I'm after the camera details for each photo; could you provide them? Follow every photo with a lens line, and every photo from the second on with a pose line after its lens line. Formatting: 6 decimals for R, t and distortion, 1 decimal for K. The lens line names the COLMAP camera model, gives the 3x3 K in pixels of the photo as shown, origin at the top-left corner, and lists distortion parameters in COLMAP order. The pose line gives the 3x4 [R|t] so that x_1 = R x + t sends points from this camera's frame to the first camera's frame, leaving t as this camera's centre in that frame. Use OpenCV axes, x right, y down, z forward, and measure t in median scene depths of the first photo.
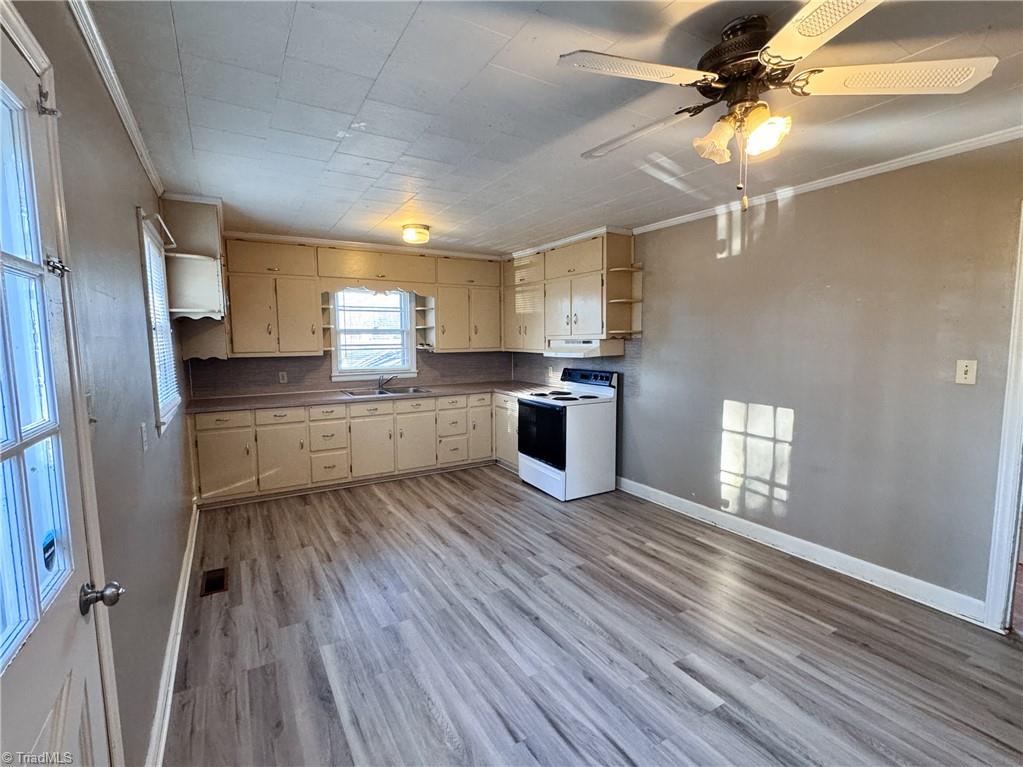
lens RADIAL K [[474.1, 0, 511.5], [0, 474.1, 383.5], [0, 0, 1]] dist [-0.000044, -0.000067]
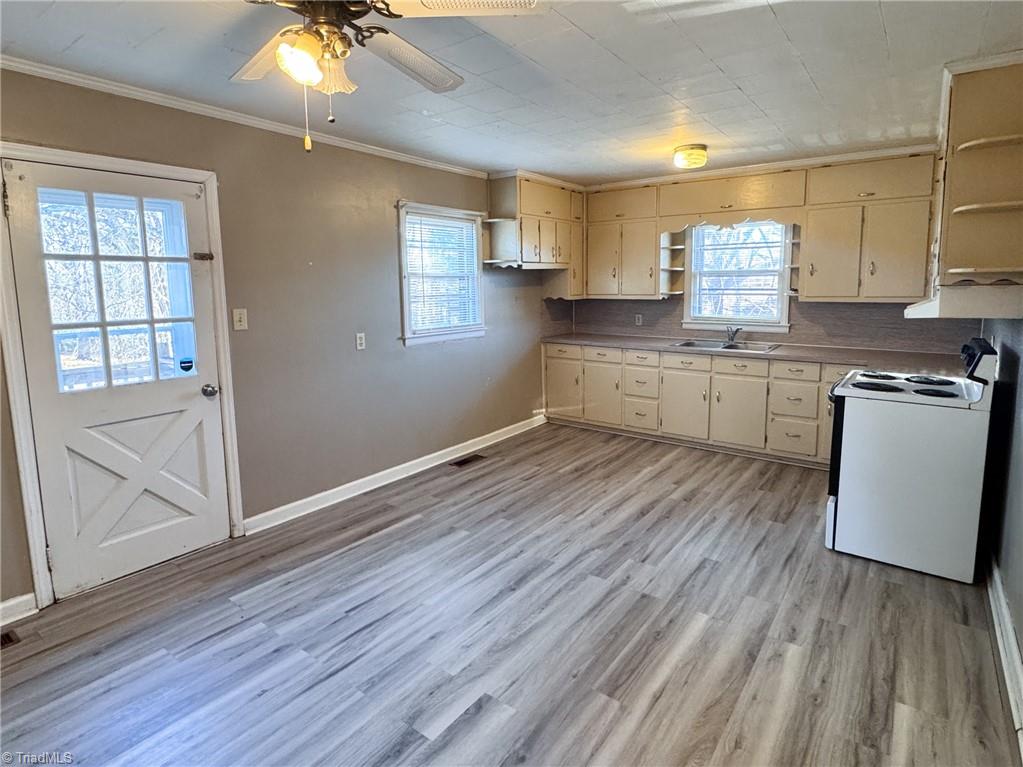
lens RADIAL K [[552.4, 0, 509.0], [0, 552.4, 351.1], [0, 0, 1]] dist [-0.001182, -0.000274]
pose [[0.380160, 0.117981, -0.917365, 0.546297], [-0.084914, 0.992094, 0.092403, -0.035069], [0.921015, 0.042769, 0.387173, 0.310515]]
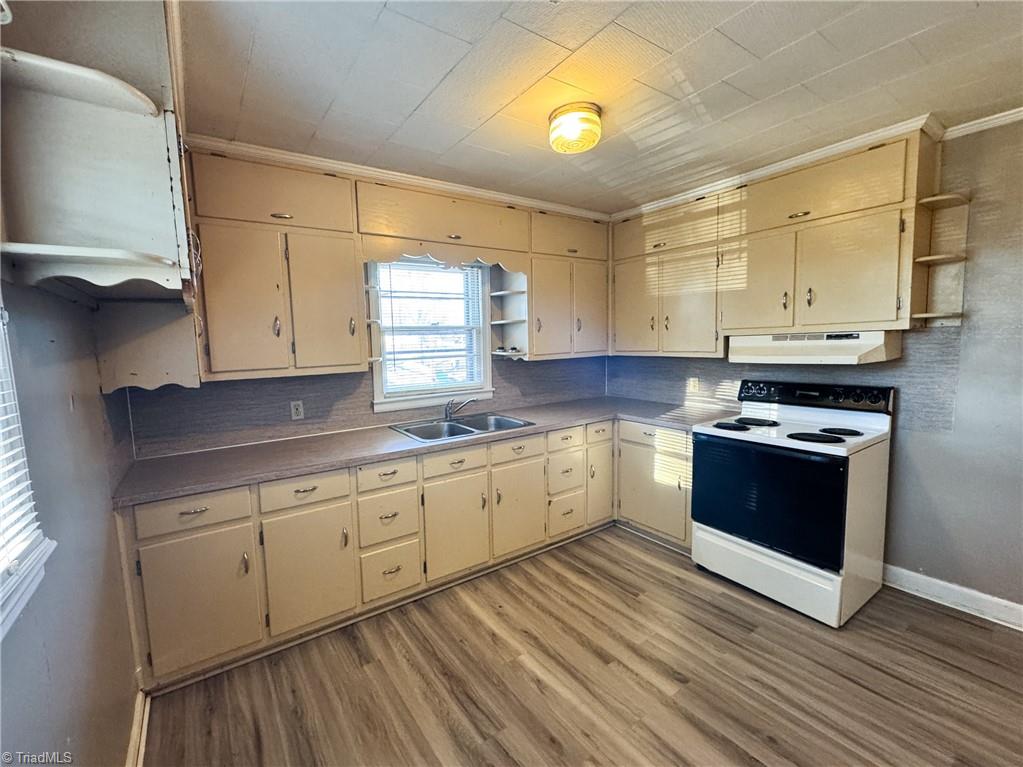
lens RADIAL K [[432.4, 0, 478.4], [0, 432.4, 383.4], [0, 0, 1]] dist [-0.000552, 0.000104]
pose [[0.998896, -0.028249, 0.037521, -0.297602], [0.028303, 0.999599, -0.000890, -0.042144], [-0.037481, 0.001951, 0.999295, 0.491287]]
